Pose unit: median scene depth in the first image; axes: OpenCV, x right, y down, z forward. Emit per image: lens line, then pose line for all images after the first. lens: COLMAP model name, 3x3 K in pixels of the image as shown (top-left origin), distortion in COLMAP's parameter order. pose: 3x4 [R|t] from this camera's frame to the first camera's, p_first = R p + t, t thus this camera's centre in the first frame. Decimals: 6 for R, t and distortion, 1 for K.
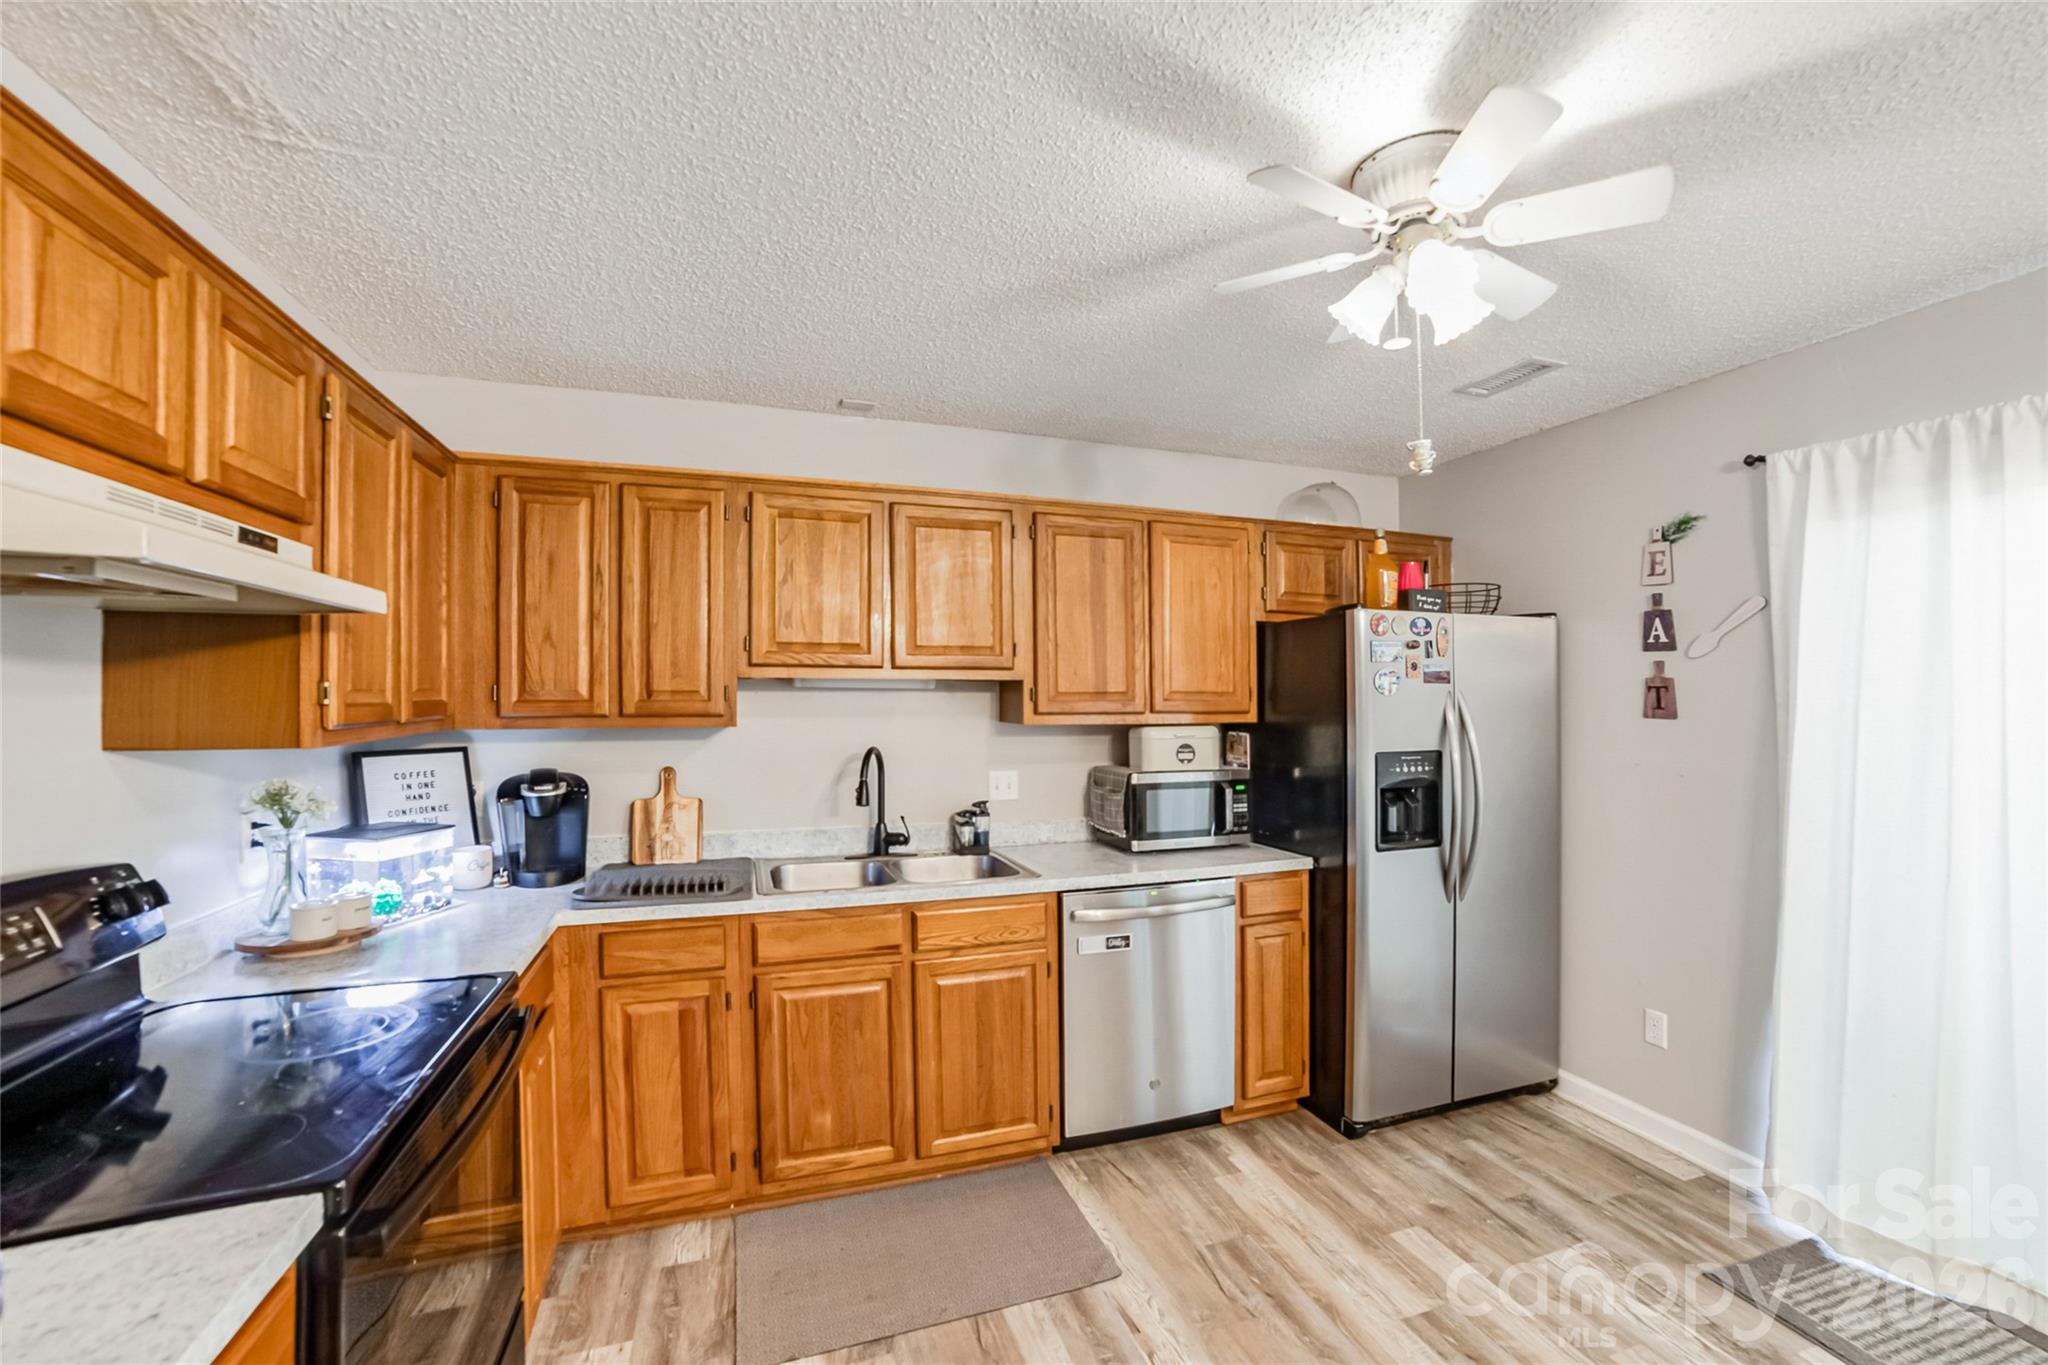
lens RADIAL K [[839.5, 0, 998.3], [0, 839.5, 692.8], [0, 0, 1]] dist [-0.019757, 0.000145]
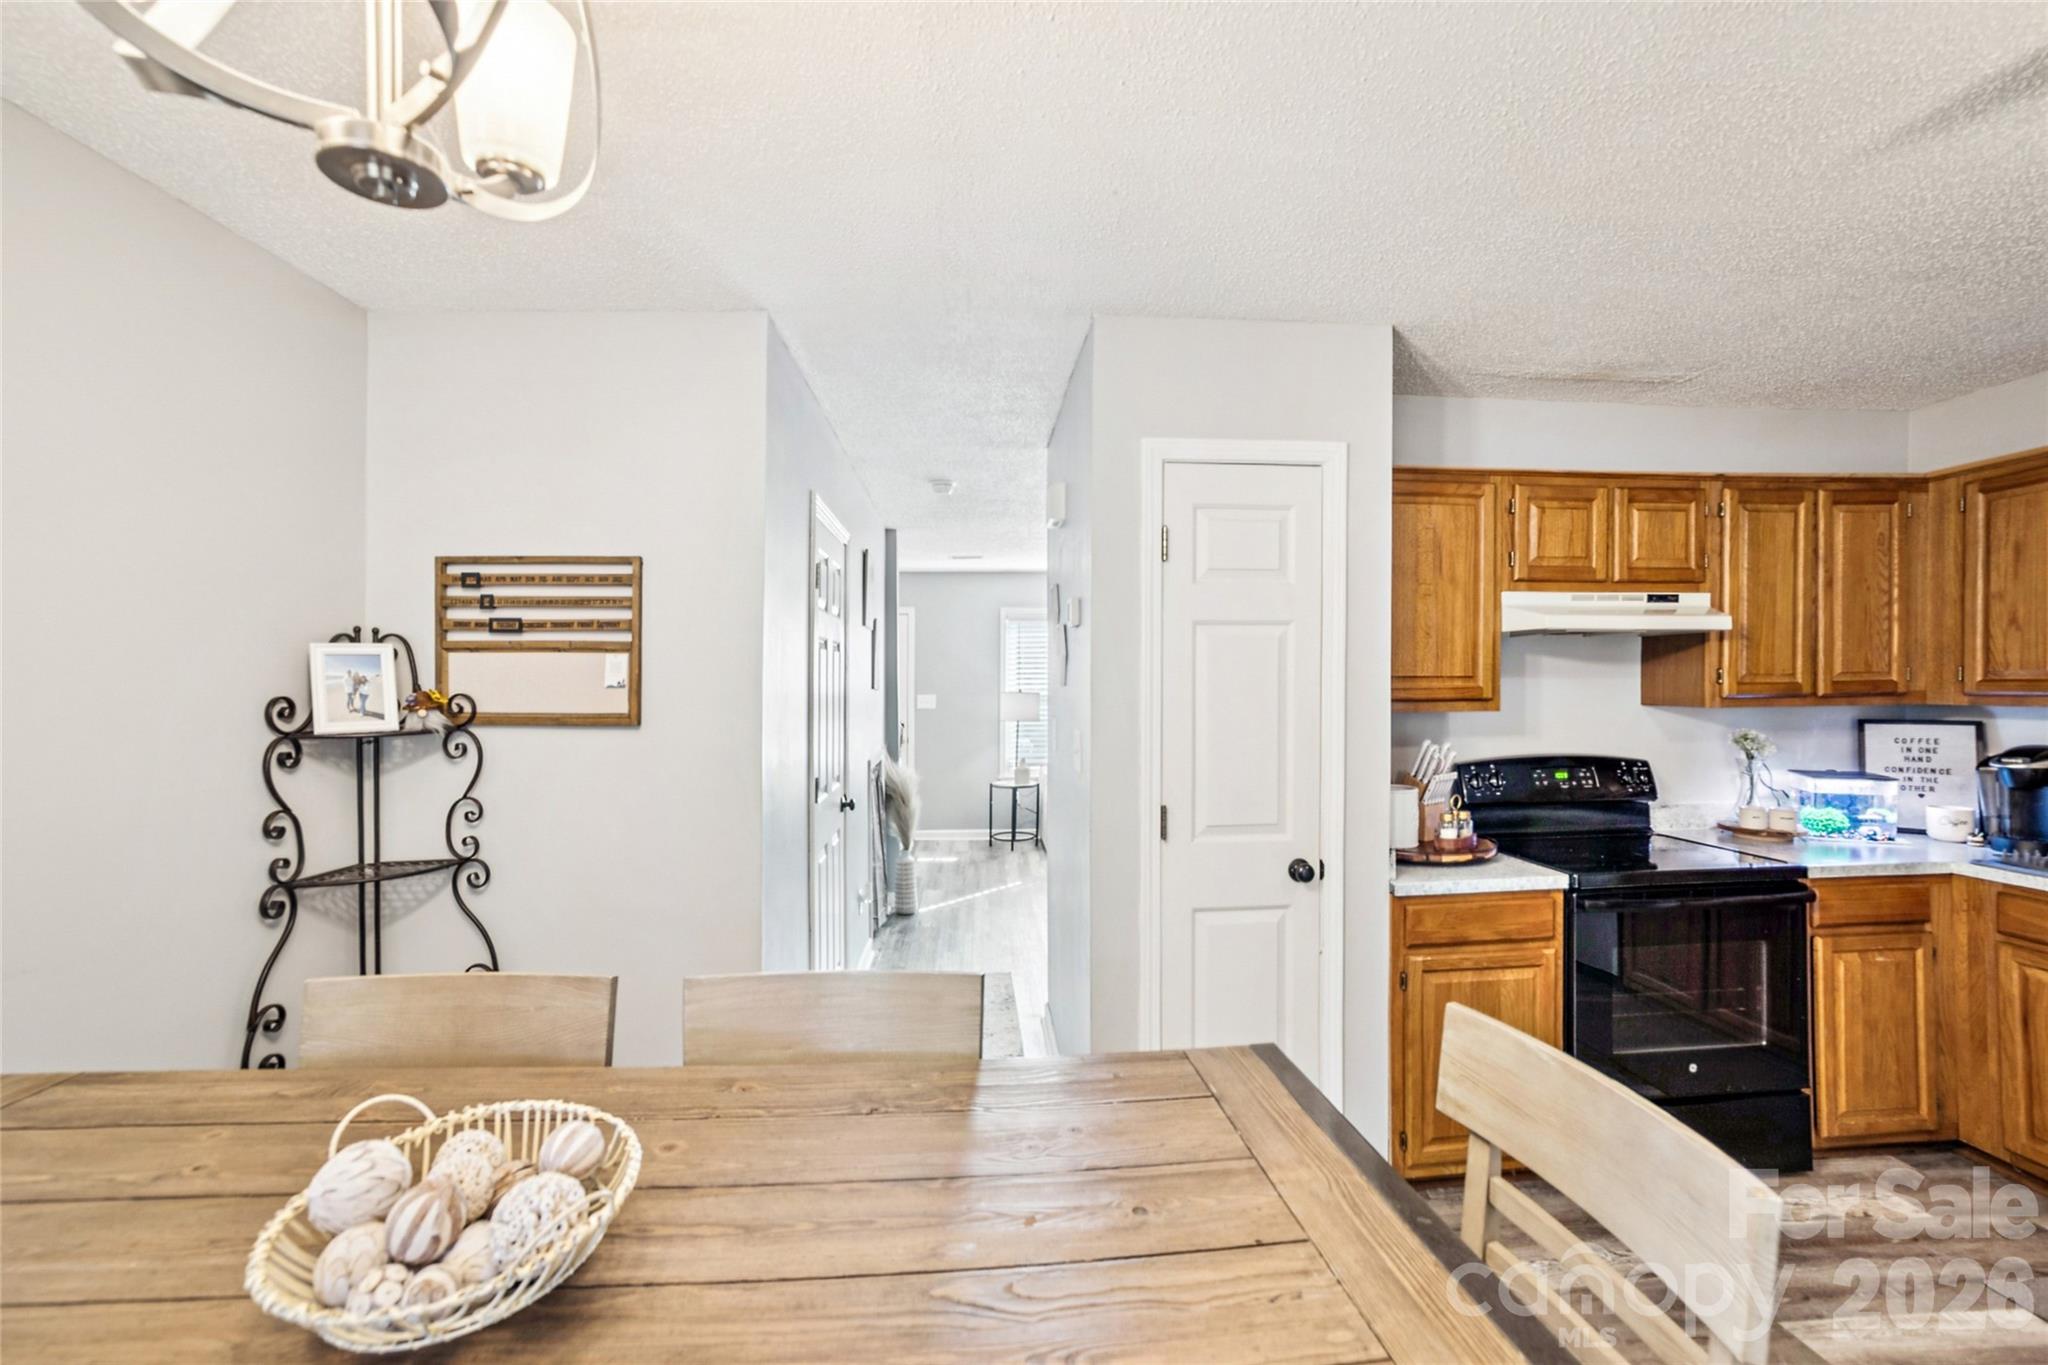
lens RADIAL K [[888.7, 0, 1069.8], [0, 888.7, 682.8], [0, 0, 1]] dist [-0.001170, 0.019456]
pose [[-0.186938, -0.001940, -0.982370, 0.743410], [0.009048, 0.999952, -0.003696, 0.005425], [0.982330, -0.009579, -0.186911, 0.019889]]
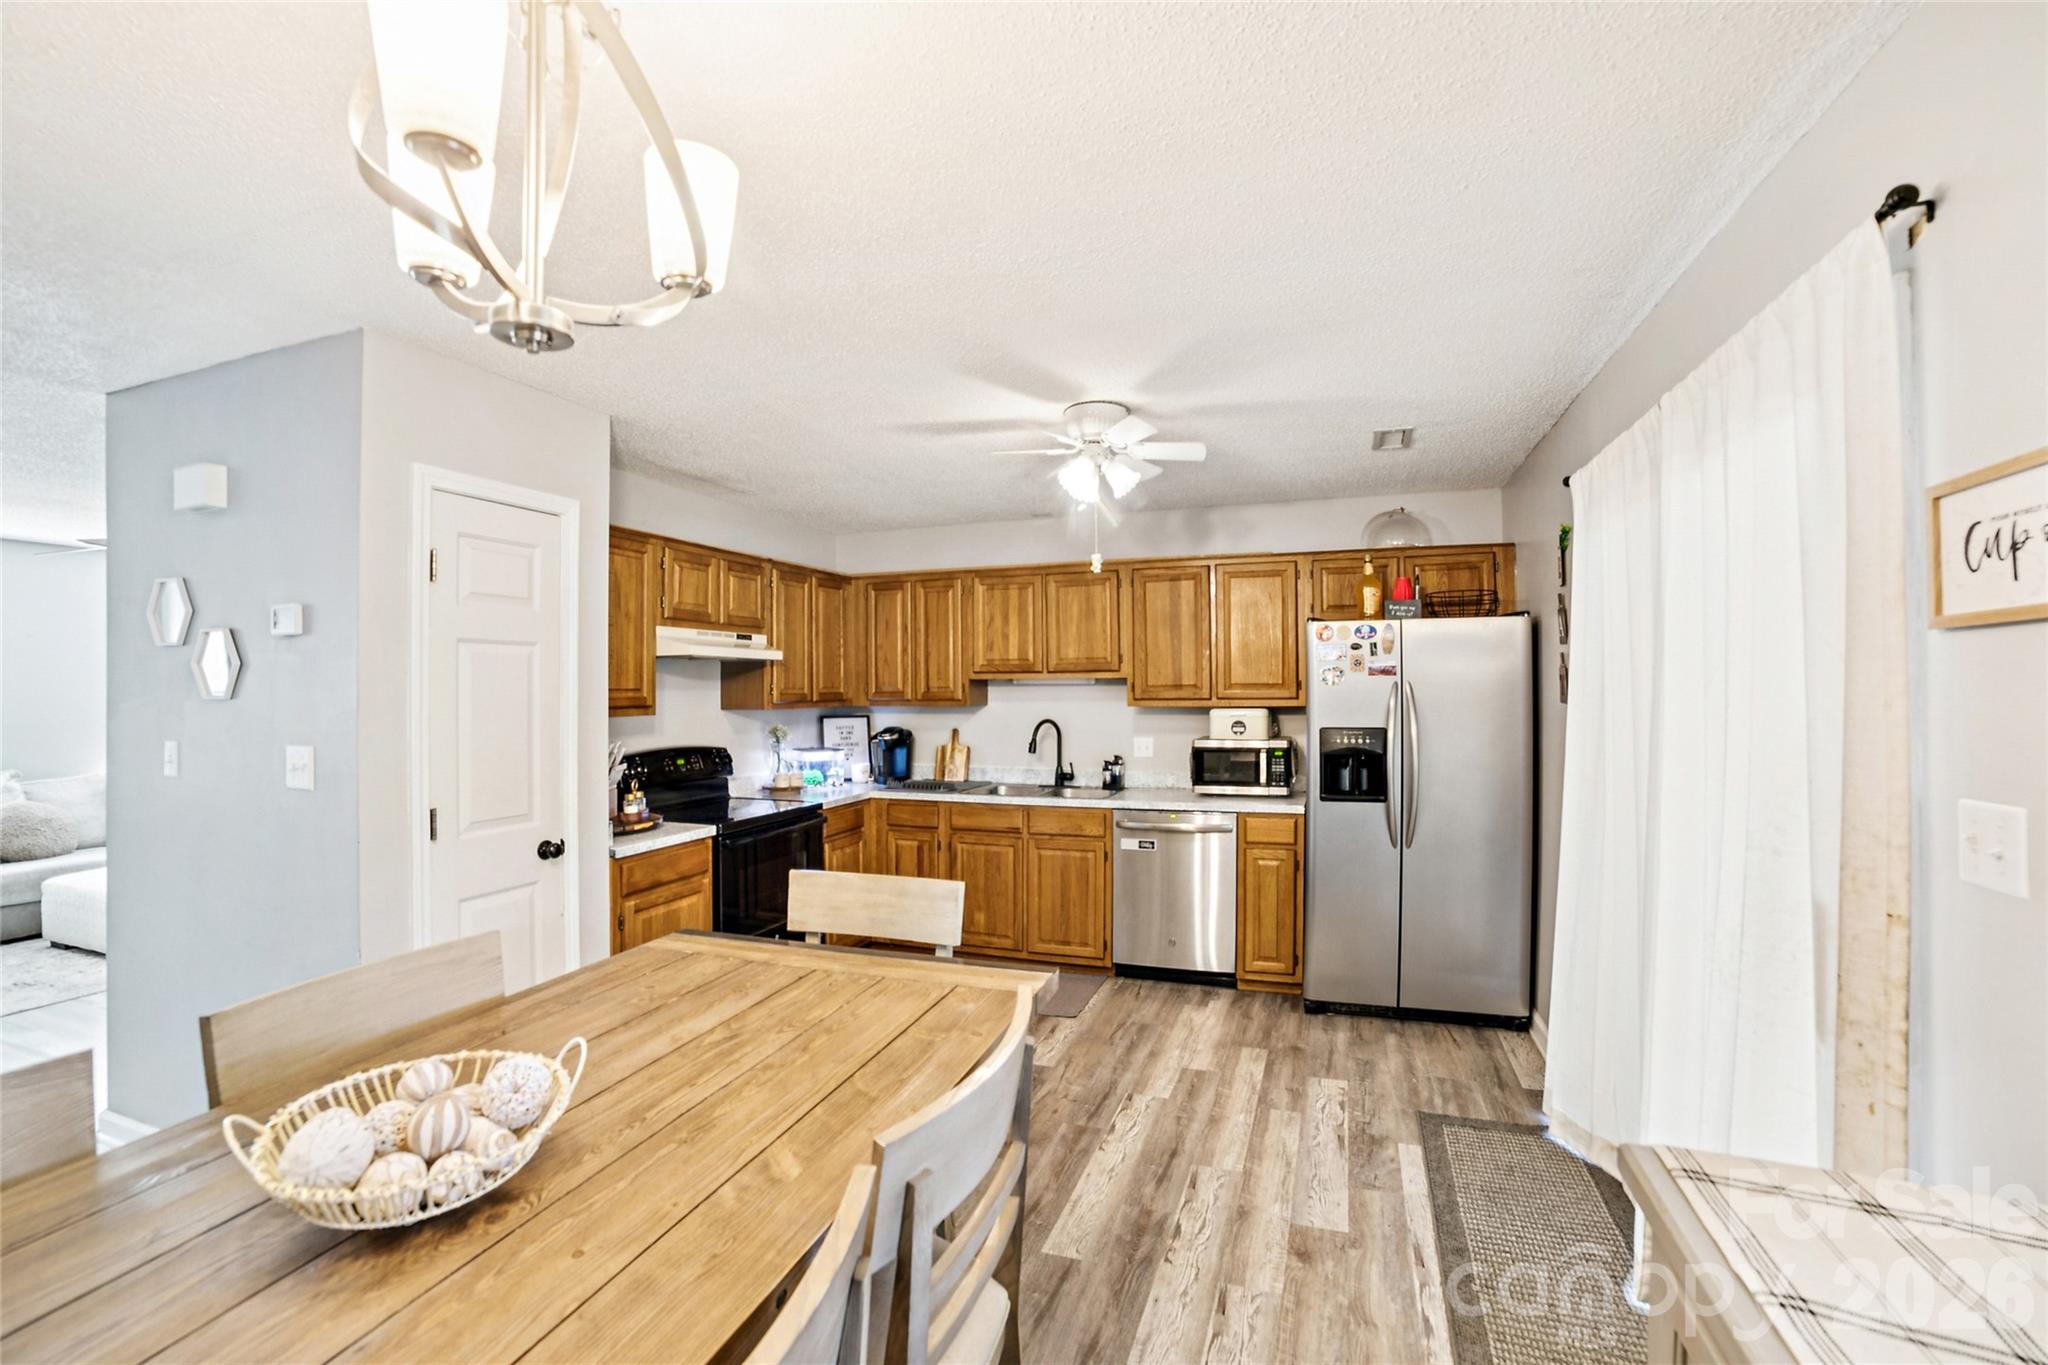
lens RADIAL K [[848.6, 0, 1064.2], [0, 848.6, 688.8], [0, 0, 1]] dist [-0.001304, 0.000114]
pose [[0.795766, -0.006761, -0.605566, 0.927972], [0.009420, 0.999955, 0.001214, 0.002546], [0.605531, -0.006670, 0.795794, -0.331487]]
